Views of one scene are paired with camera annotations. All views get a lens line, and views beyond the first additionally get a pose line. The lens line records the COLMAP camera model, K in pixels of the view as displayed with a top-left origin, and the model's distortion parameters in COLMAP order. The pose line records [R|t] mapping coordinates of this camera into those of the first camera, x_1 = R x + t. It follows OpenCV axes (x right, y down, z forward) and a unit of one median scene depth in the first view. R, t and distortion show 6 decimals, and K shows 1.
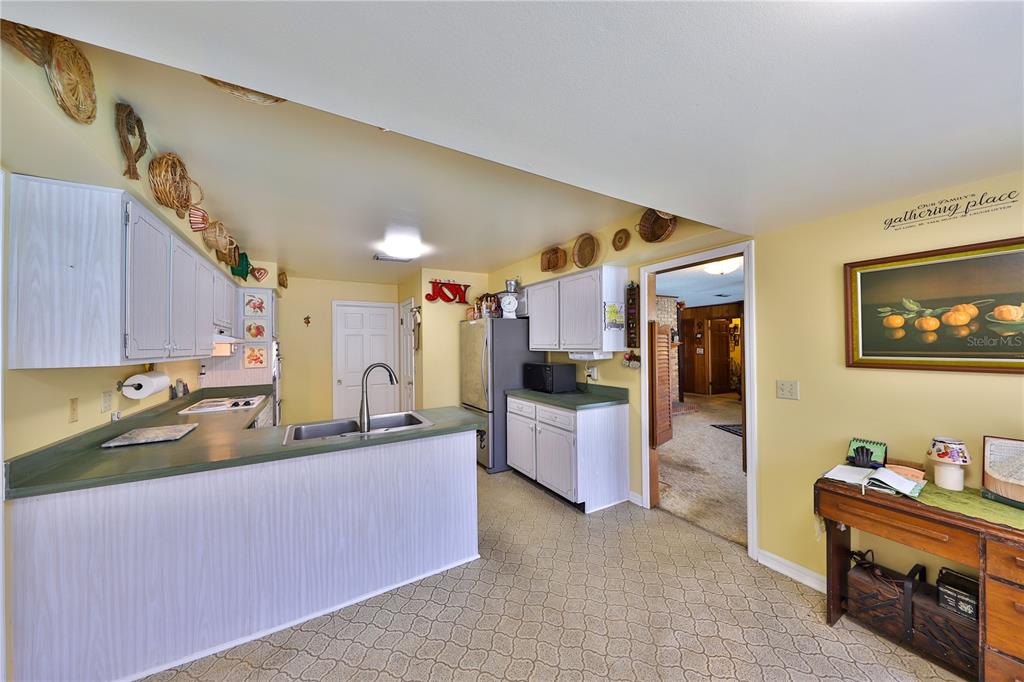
lens RADIAL K [[339.3, 0, 502.8], [0, 339.3, 340.2], [0, 0, 1]] dist [0.001506, -0.004442]
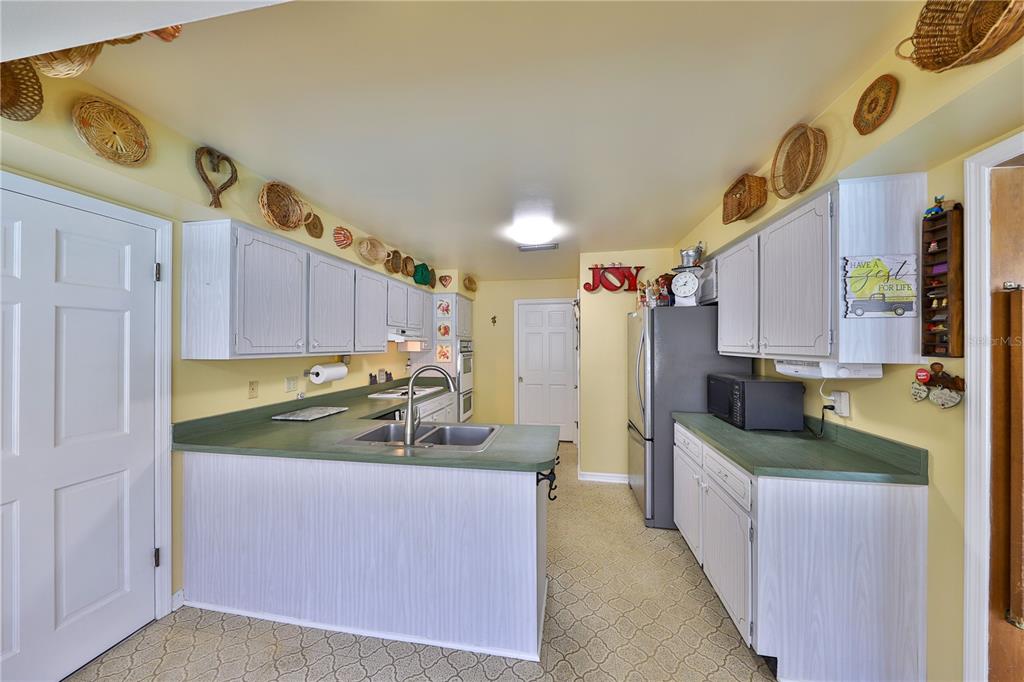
lens RADIAL K [[339.3, 0, 502.8], [0, 339.3, 340.2], [0, 0, 1]] dist [0.001506, -0.004442]
pose [[0.769141, 0.002951, -0.639072, 0.206994], [0.001089, 0.999982, 0.005928, -0.001150], [0.639078, -0.005255, 0.769124, 0.297859]]
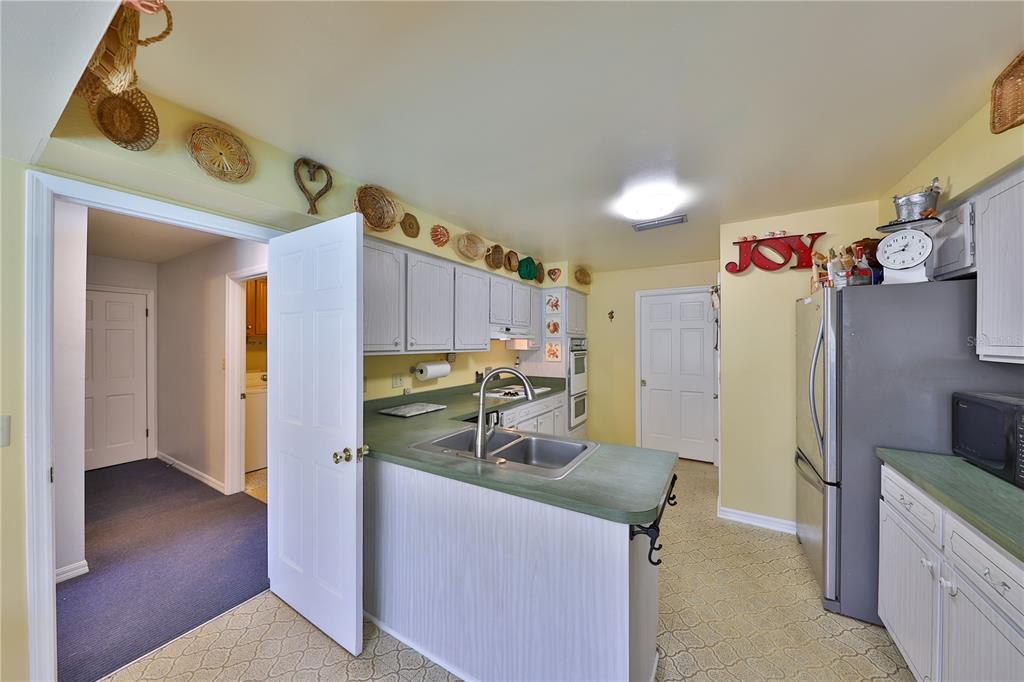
lens RADIAL K [[339.3, 0, 502.8], [0, 339.3, 340.2], [0, 0, 1]] dist [0.001506, -0.004442]
pose [[0.486399, 0.006319, -0.873714, 0.174941], [0.006320, 0.999922, 0.010751, 0.000093], [0.873714, -0.010751, 0.486321, 0.415115]]
